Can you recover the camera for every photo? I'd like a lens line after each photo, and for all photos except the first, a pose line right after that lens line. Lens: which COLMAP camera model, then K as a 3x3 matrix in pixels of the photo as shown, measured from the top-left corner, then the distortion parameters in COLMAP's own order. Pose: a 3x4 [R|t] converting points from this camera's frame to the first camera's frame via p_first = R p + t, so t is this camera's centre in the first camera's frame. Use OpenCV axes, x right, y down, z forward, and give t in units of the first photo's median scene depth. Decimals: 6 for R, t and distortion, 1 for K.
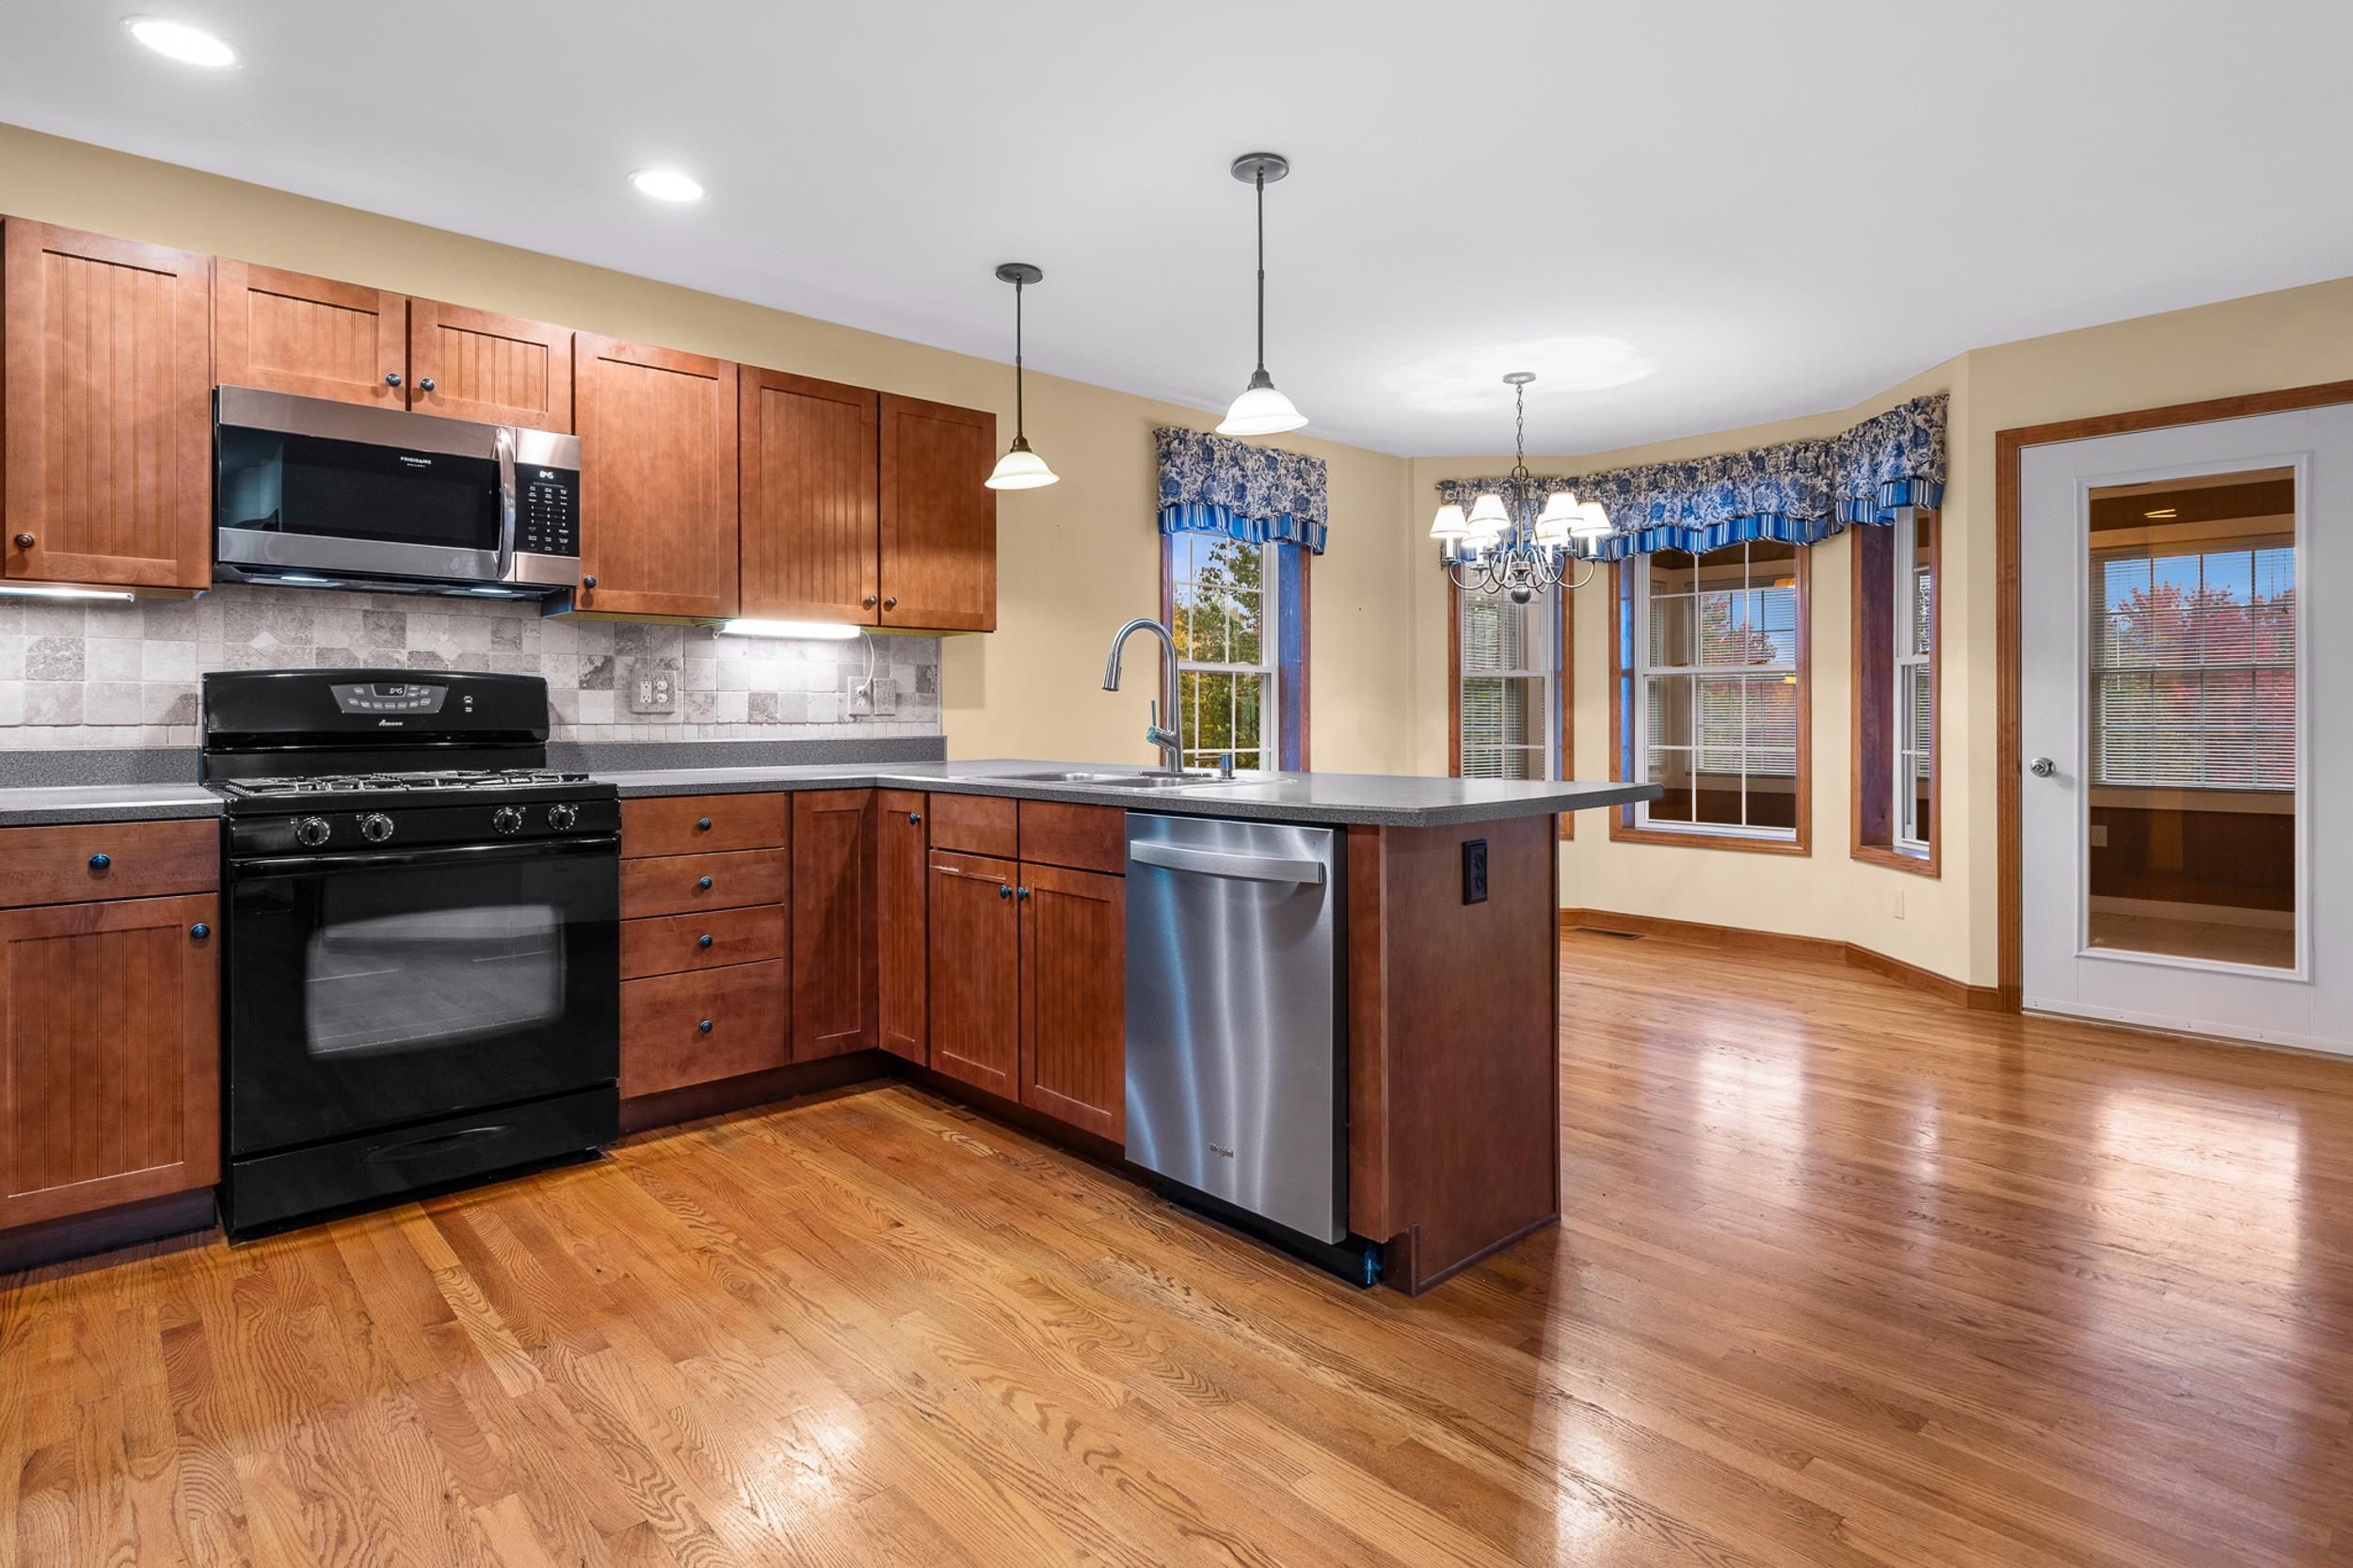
lens RADIAL K [[1351.4, 0, 1094.0], [0, 1351.4, 713.7], [0, 0, 1]] dist [0.018387, -0.003786]
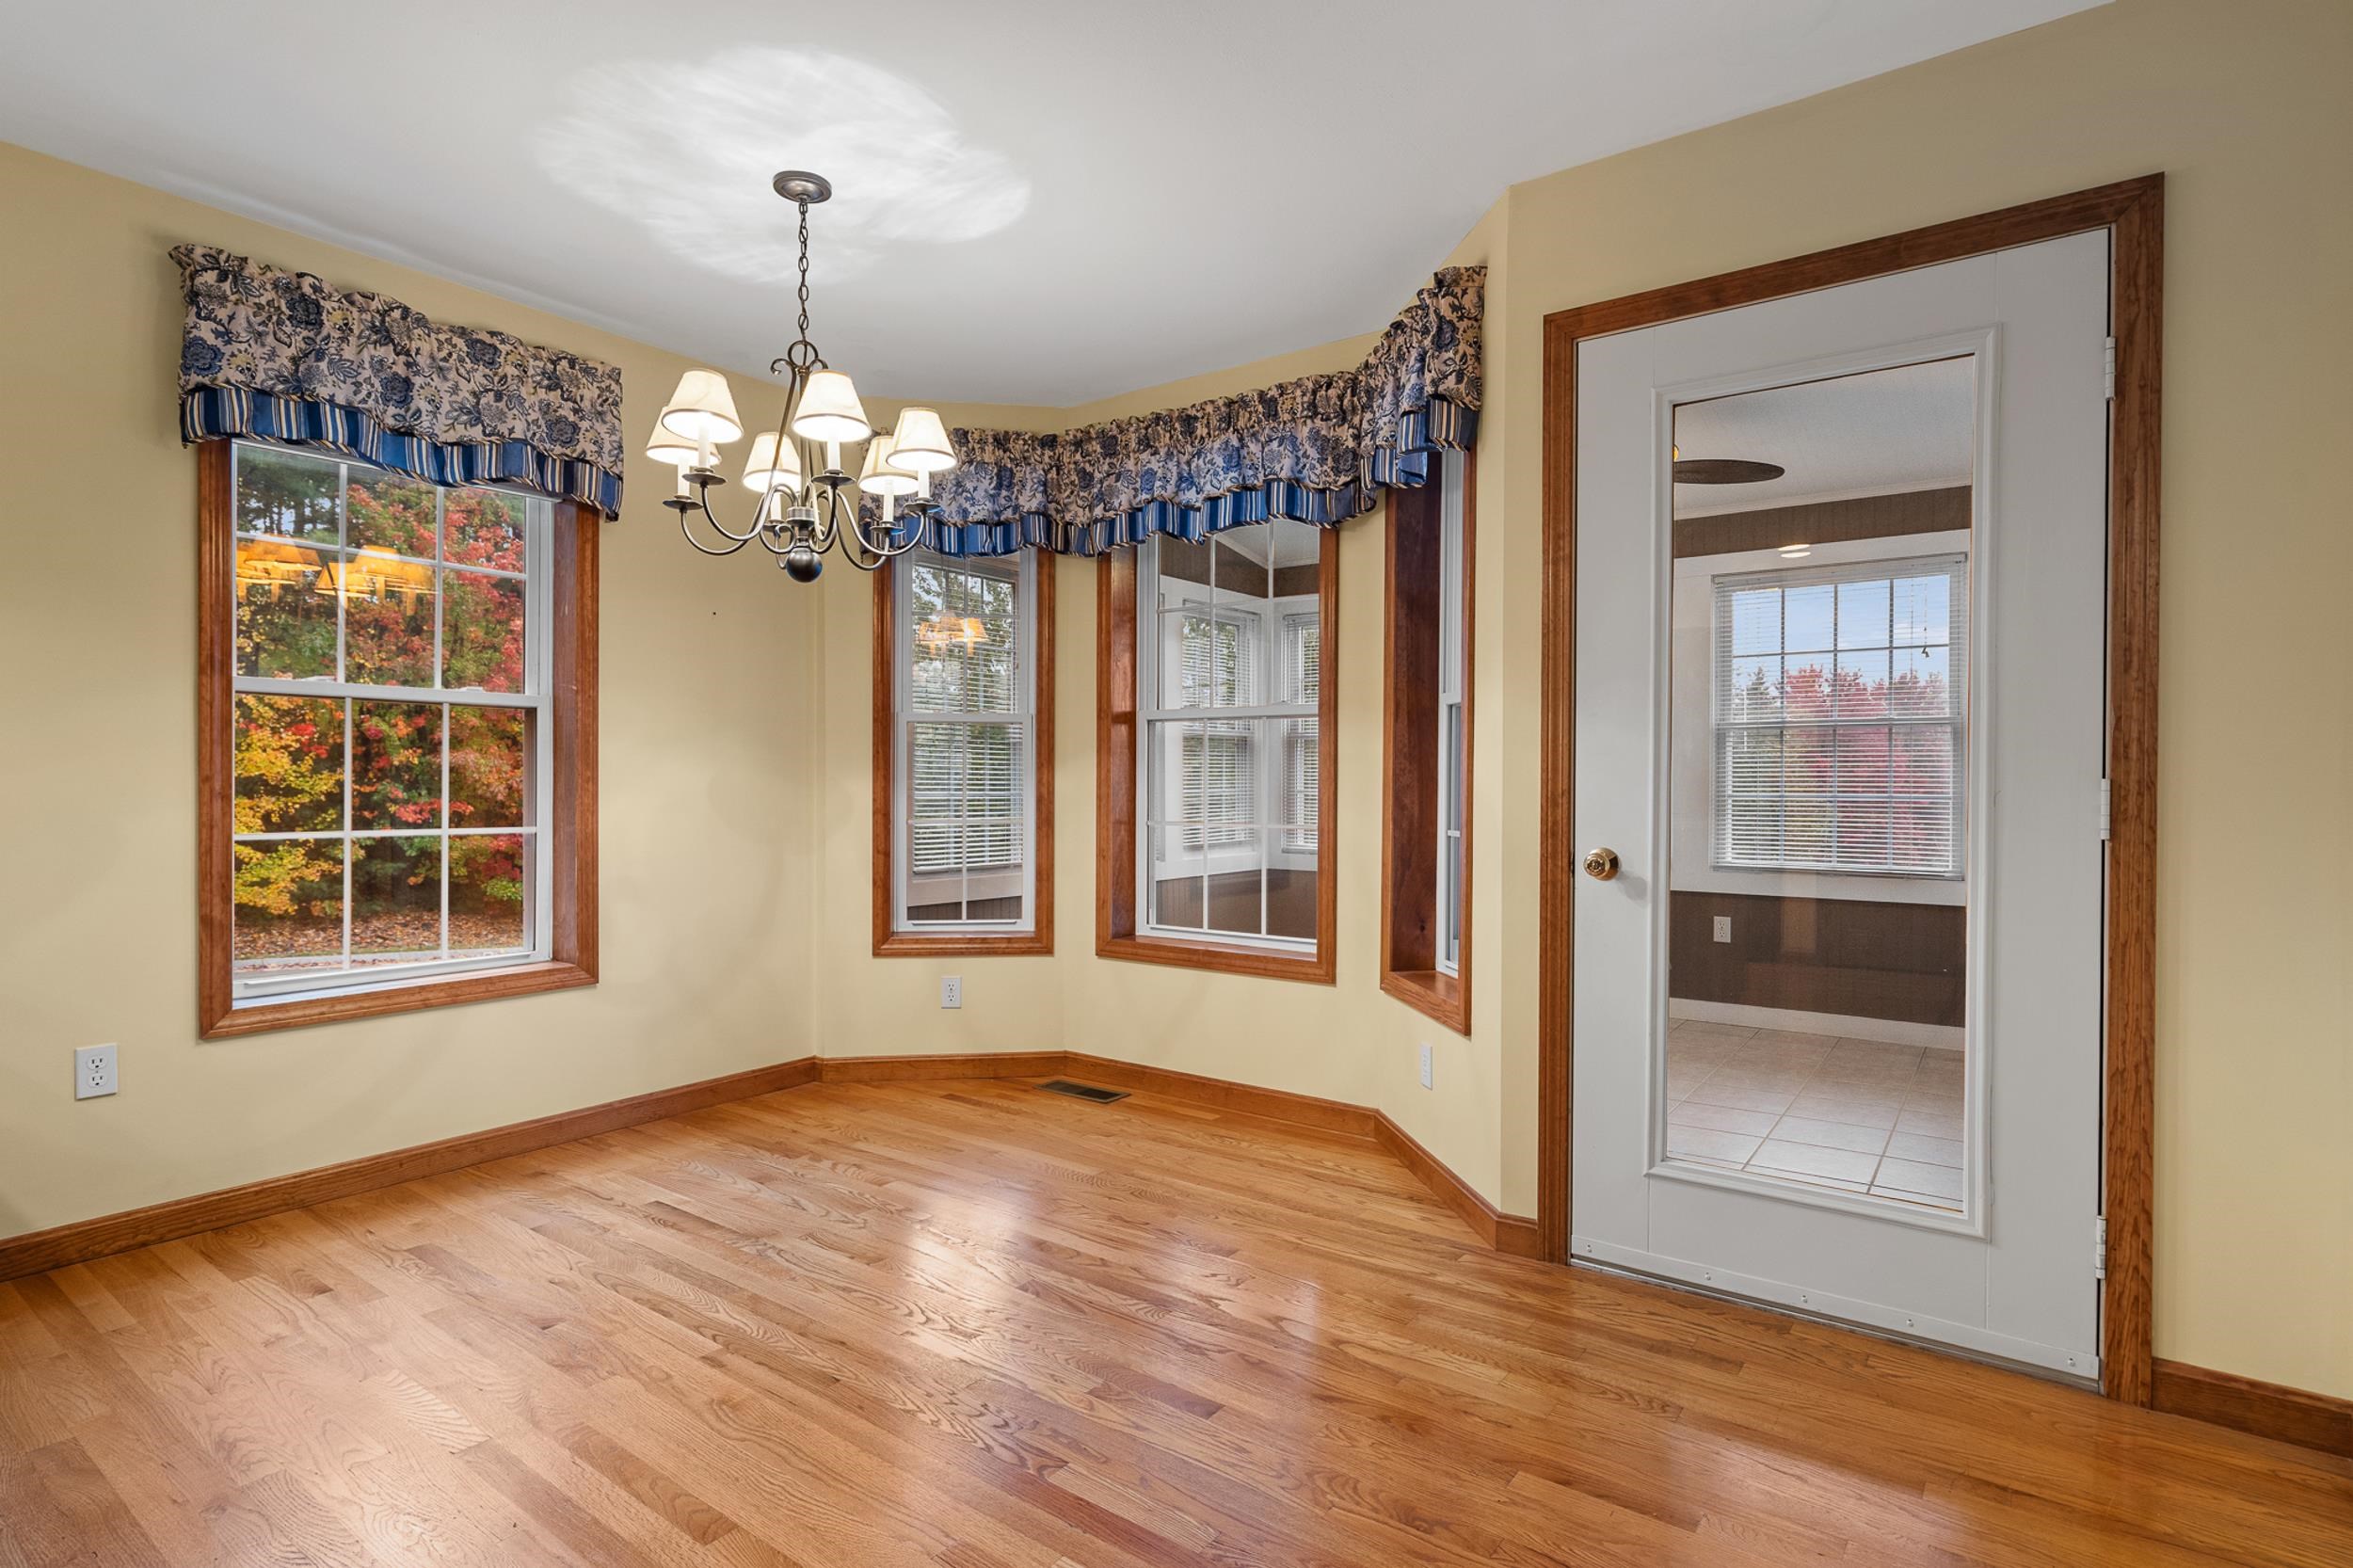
lens RADIAL K [[1194.2, 0, 1181.3], [0, 1194.2, 792.4], [0, 0, 1]] dist [0.000196, 0.002935]
pose [[0.984832, 0.005077, 0.173434, 0.353321], [-0.007017, 0.999919, 0.010575, 0.002506], [-0.173367, -0.011632, 0.984789, 0.428532]]
